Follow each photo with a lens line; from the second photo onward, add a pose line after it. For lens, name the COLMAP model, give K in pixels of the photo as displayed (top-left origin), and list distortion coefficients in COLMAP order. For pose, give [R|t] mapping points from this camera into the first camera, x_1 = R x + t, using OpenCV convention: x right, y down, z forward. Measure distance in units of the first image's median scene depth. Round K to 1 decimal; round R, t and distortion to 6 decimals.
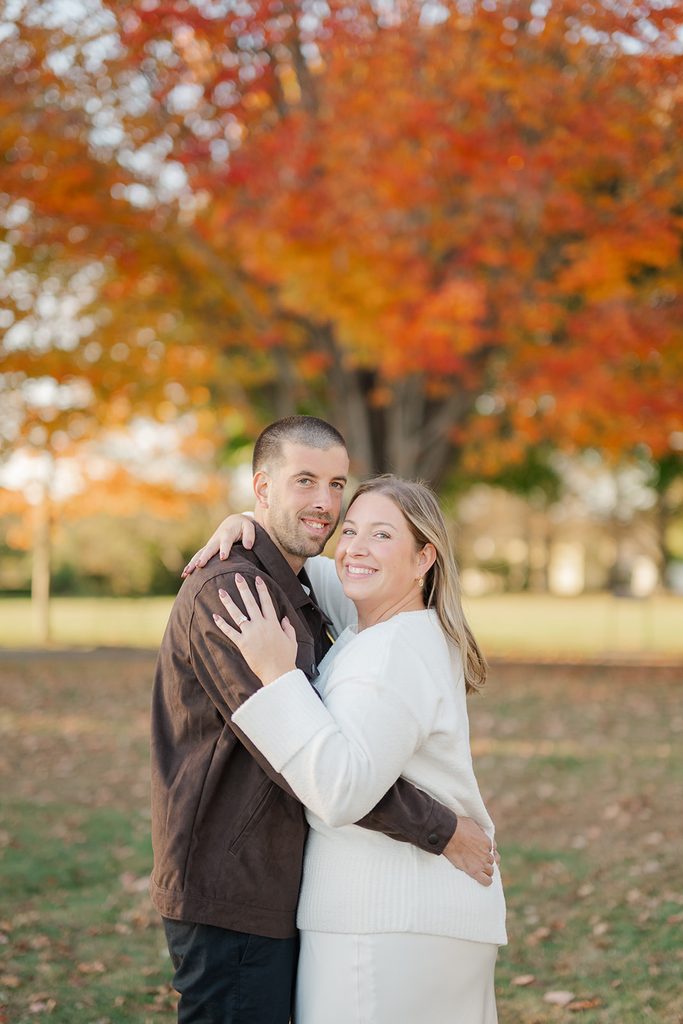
lens RADIAL K [[1488.2, 0, 341.5], [0, 1488.2, 512.0], [0, 0, 1]] dist [0.017068, -0.082170]
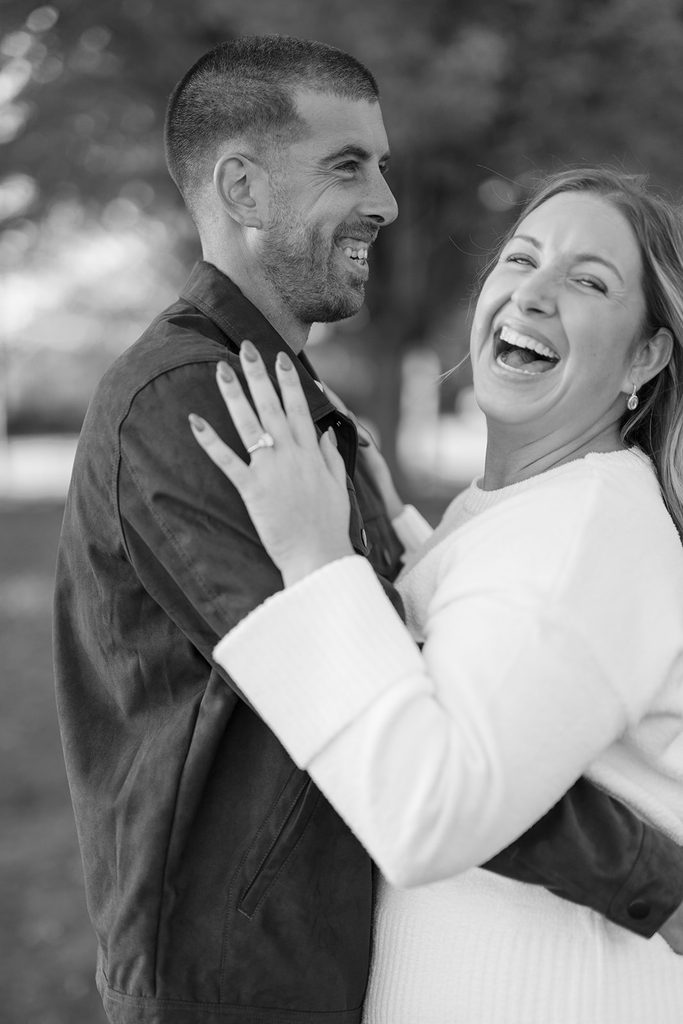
lens RADIAL K [[1488.2, 0, 341.5], [0, 1488.2, 512.0], [0, 0, 1]] dist [0.017068, -0.082170]
pose [[0.989681, -0.075173, -0.121987, 0.033658], [0.098809, 0.974582, 0.201065, -0.008566], [0.103771, -0.211044, 0.971953, 0.522353]]
